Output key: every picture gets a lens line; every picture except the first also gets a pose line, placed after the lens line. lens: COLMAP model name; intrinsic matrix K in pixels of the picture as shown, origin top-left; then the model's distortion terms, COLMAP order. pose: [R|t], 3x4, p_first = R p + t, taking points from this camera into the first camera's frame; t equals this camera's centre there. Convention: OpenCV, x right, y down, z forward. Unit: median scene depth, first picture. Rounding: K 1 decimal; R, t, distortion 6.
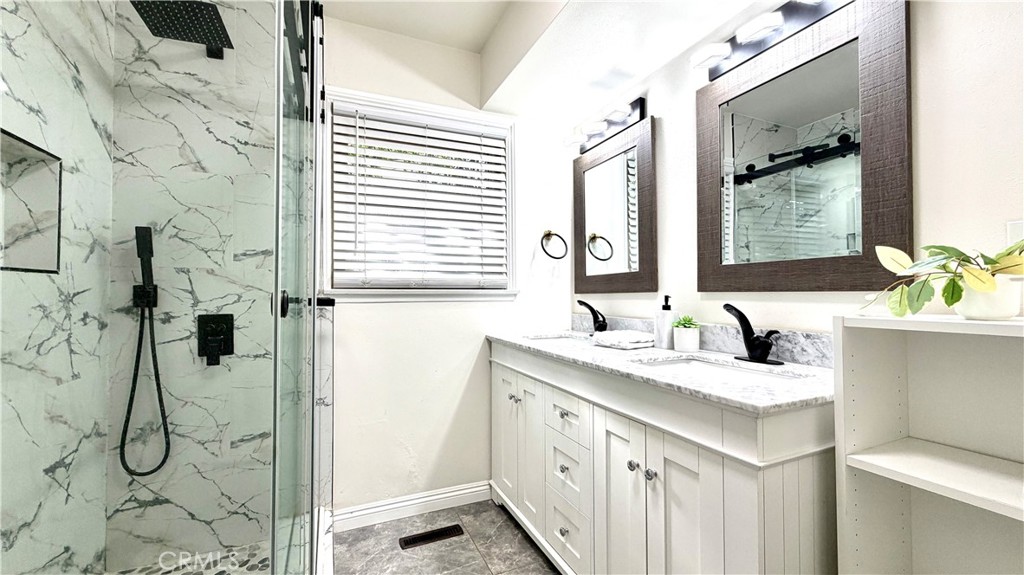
lens RADIAL K [[407.7, 0, 509.8], [0, 407.7, 287.9], [0, 0, 1]] dist [-0.000160, 0.000270]
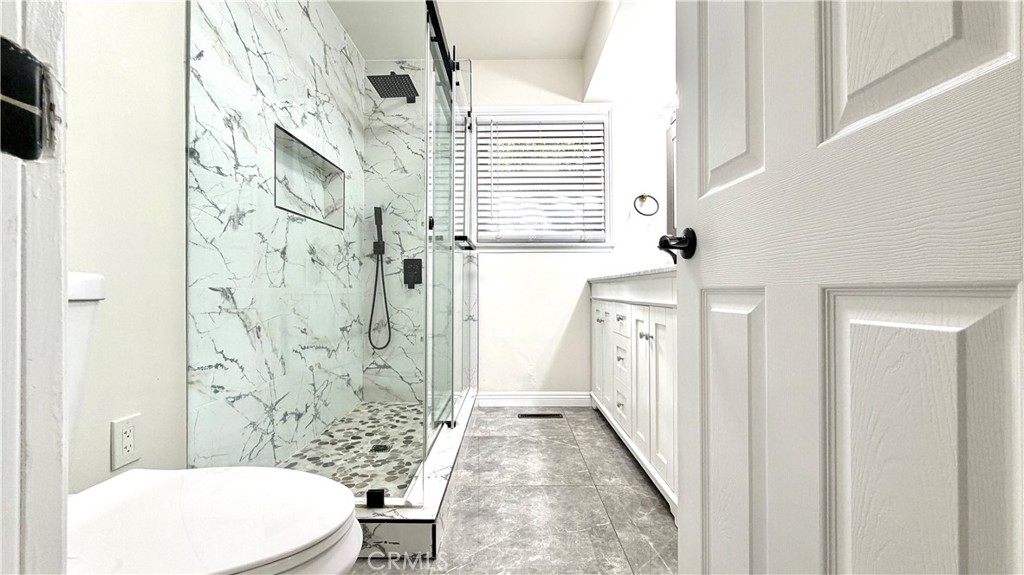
lens RADIAL K [[407.7, 0, 511.0], [0, 407.7, 287.8], [0, 0, 1]] dist [-0.000160, 0.000270]
pose [[0.912648, -0.002213, -0.408741, 0.314449], [0.005599, 0.999959, 0.007088, 0.172041], [0.408709, -0.008757, 0.912623, -0.341381]]
